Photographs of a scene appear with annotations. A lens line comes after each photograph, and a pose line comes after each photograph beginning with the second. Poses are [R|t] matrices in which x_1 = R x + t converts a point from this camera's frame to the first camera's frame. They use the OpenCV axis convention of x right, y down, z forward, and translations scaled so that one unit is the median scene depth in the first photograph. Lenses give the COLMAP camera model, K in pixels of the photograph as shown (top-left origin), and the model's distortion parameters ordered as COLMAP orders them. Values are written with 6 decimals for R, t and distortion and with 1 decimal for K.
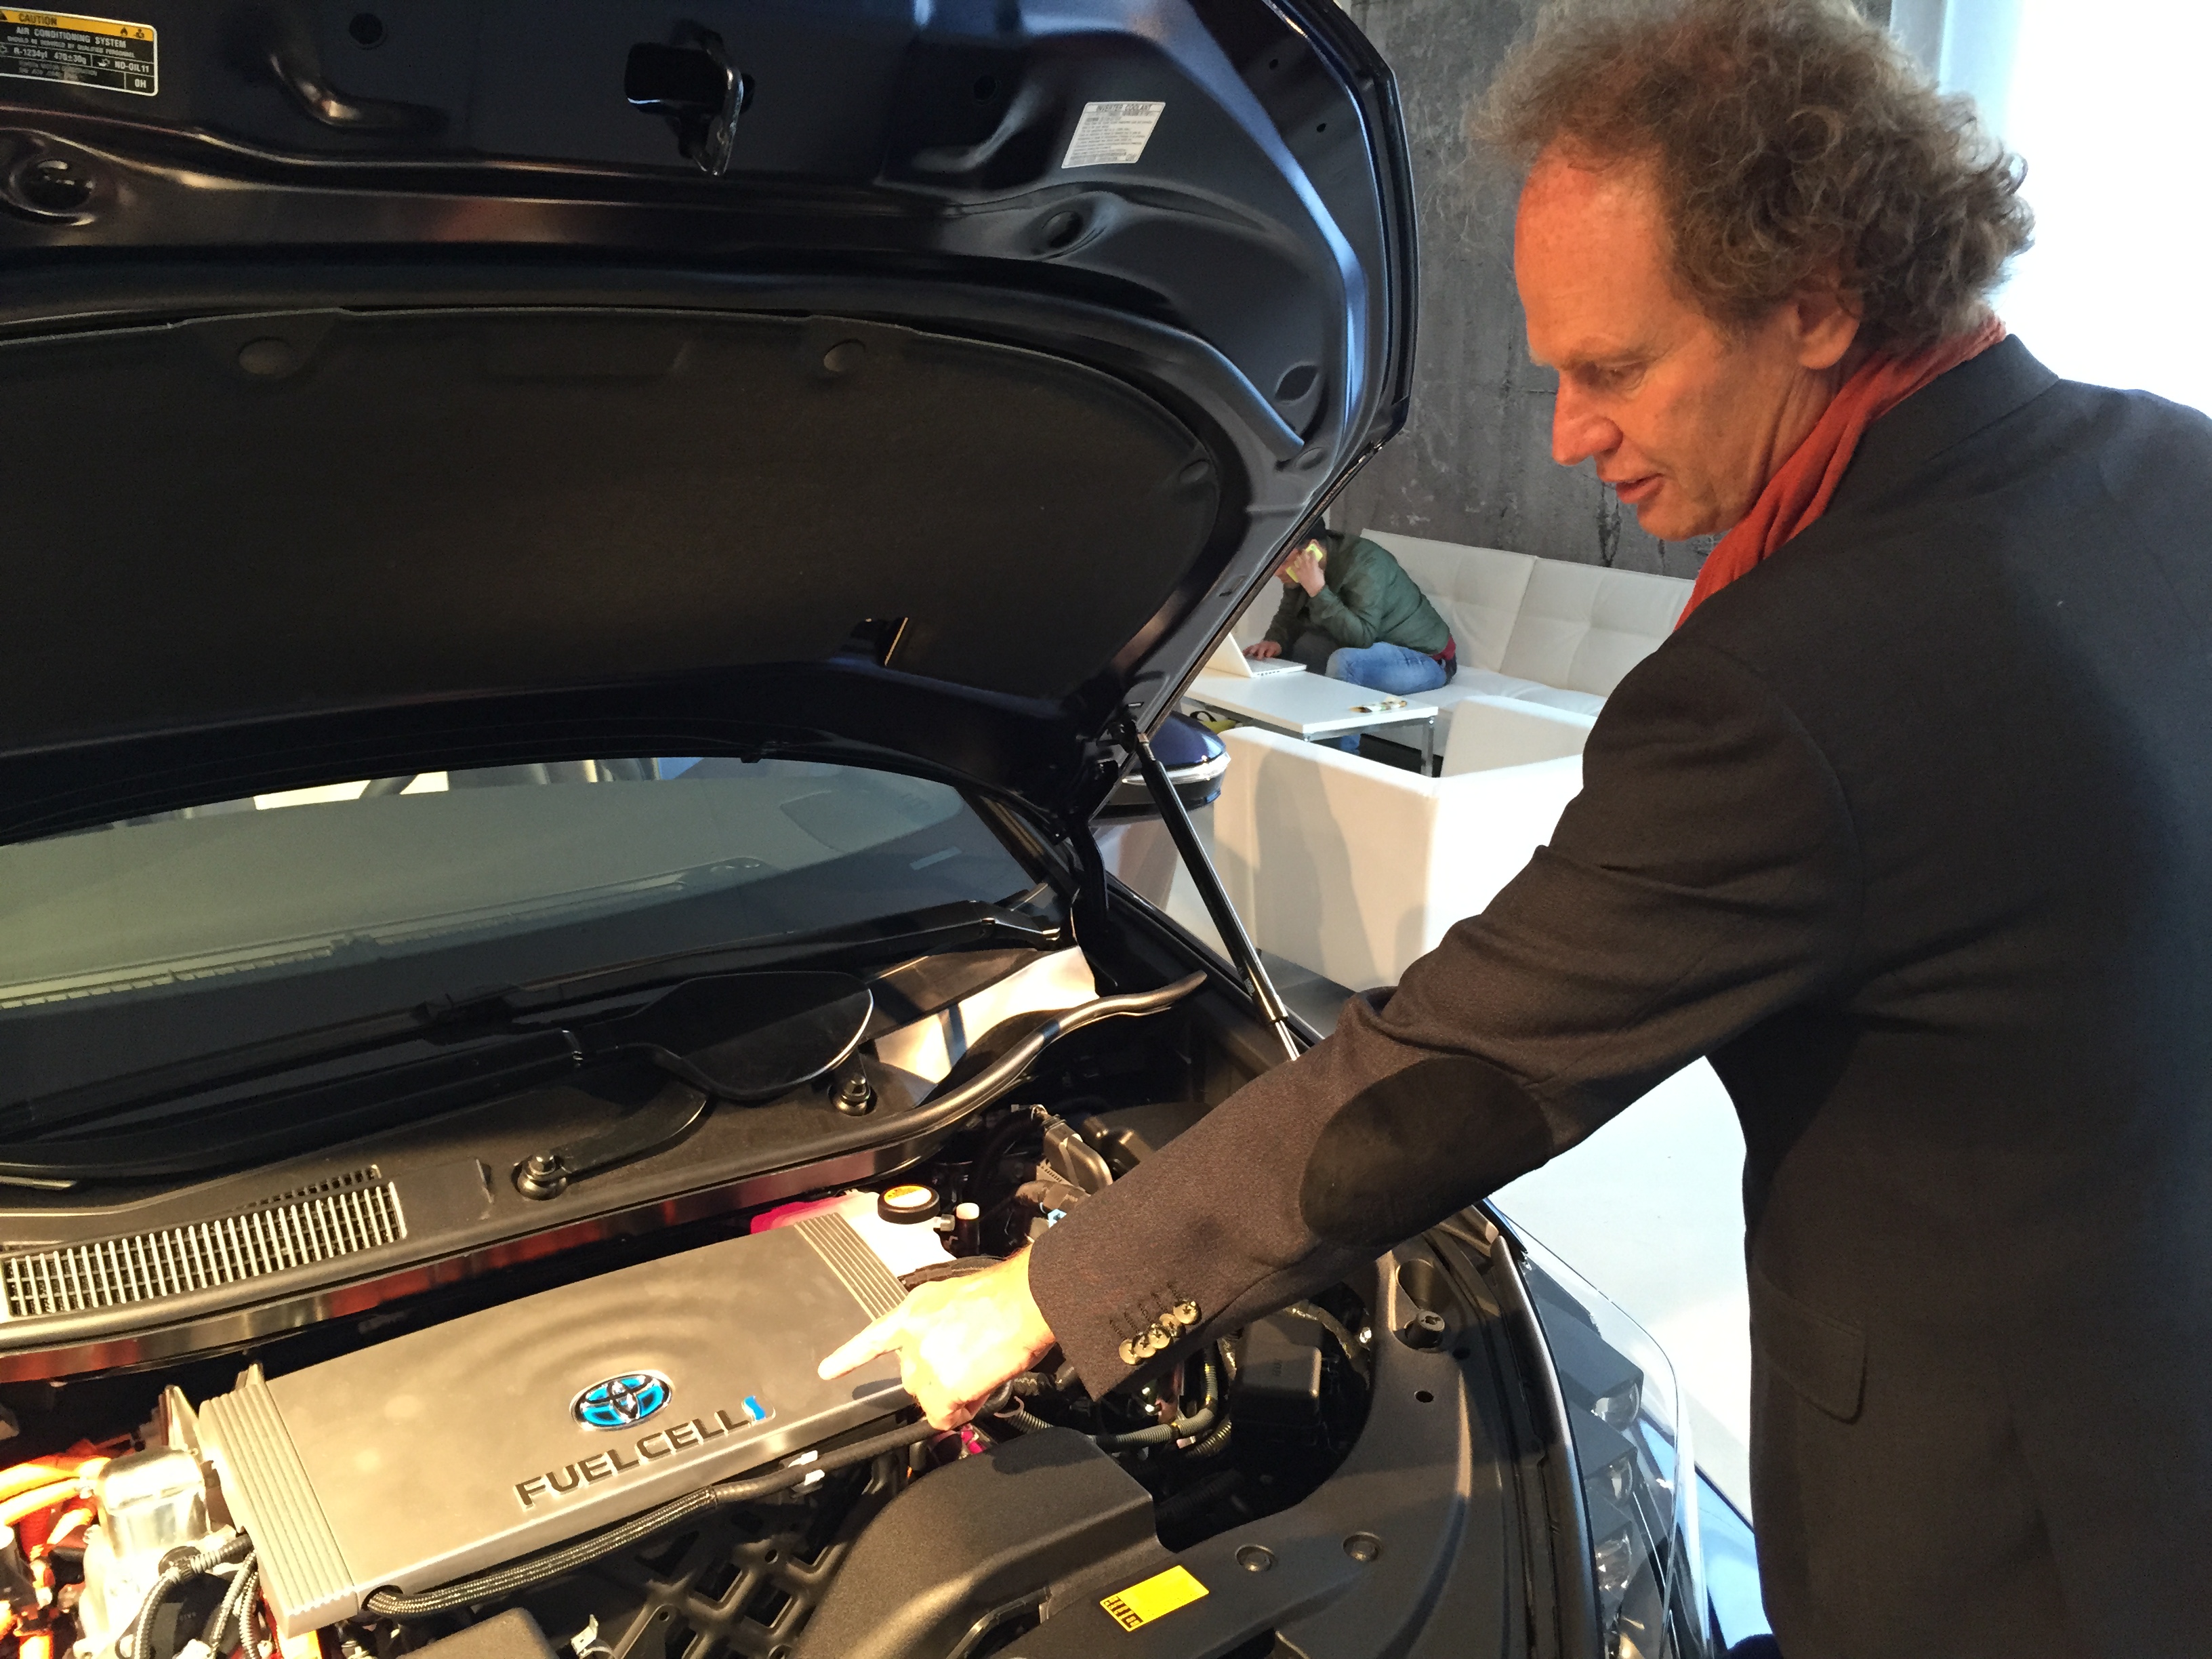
lens RADIAL K [[1905.8, 0, 1109.4], [0, 1905.8, 826.2], [0, 0, 1]] dist [0.058833, -0.054755]
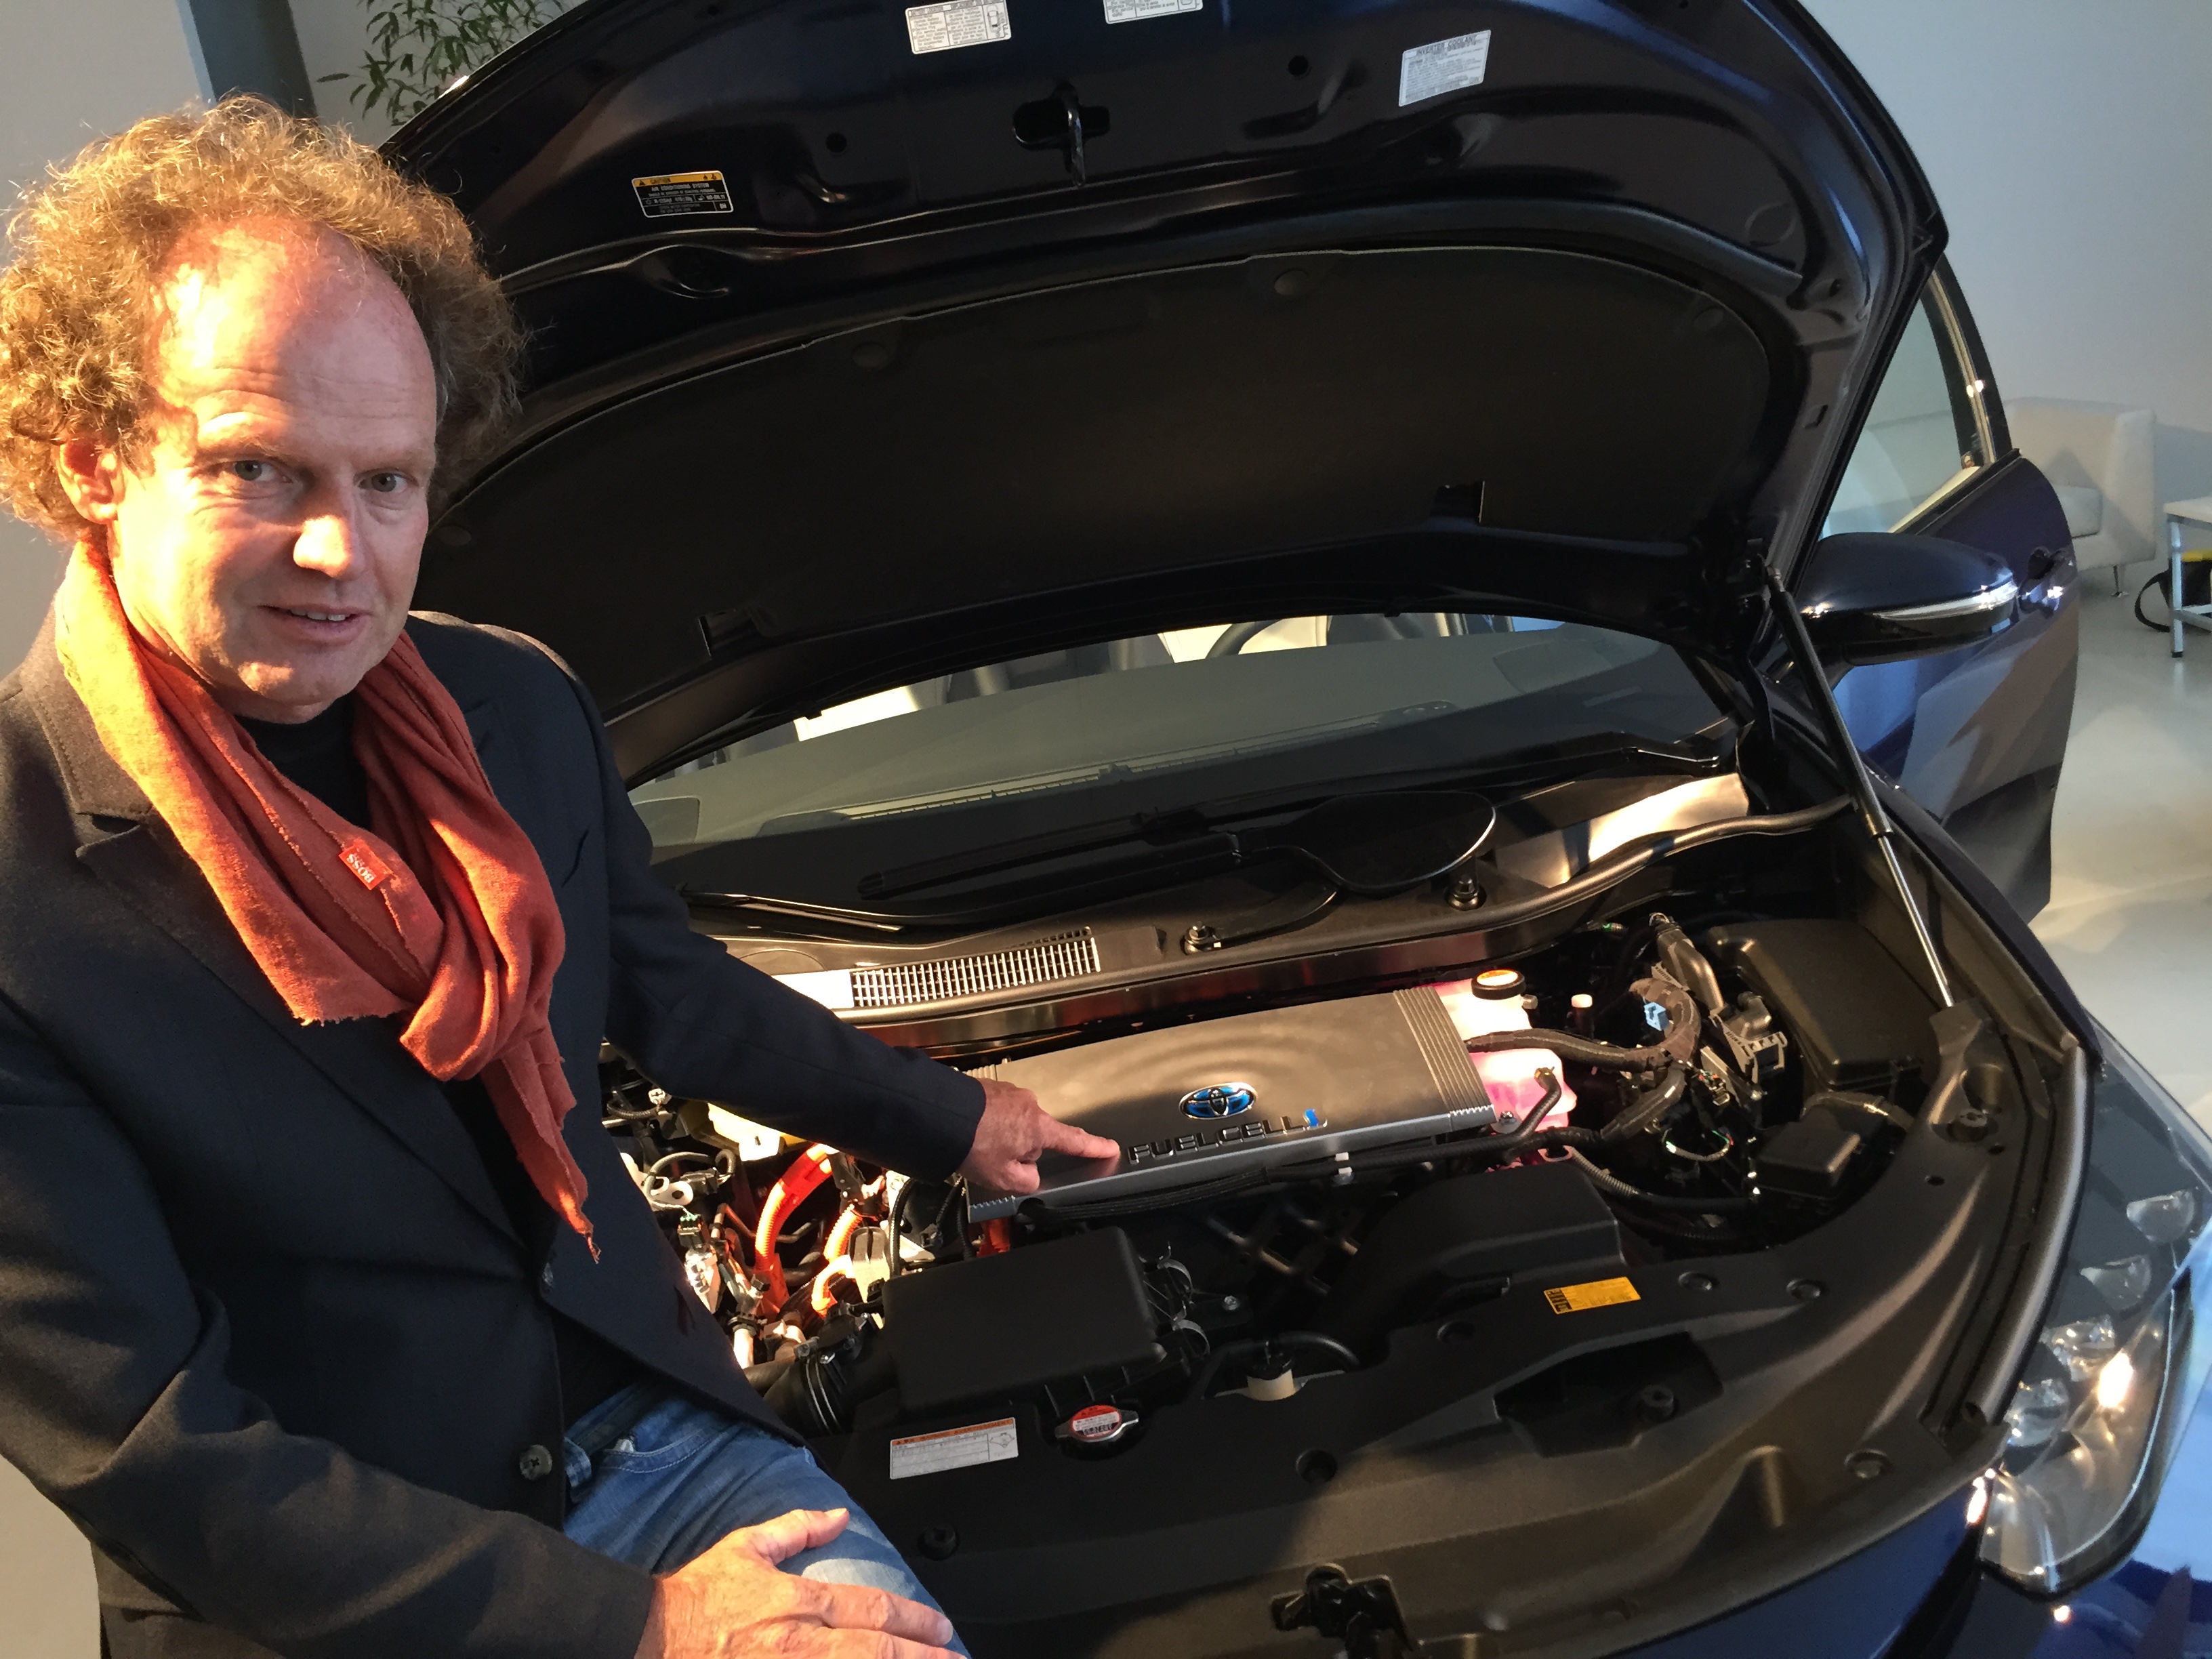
lens RADIAL K [[1905.8, 0, 1105.6], [0, 1905.8, 829.2], [0, 0, 1]] dist [0.058833, -0.054755]
pose [[0.842418, 0.002265, -0.538820, 0.324140], [0.030143, 0.998227, 0.051323, 0.034772], [0.537981, -0.059477, 0.840856, -0.112887]]
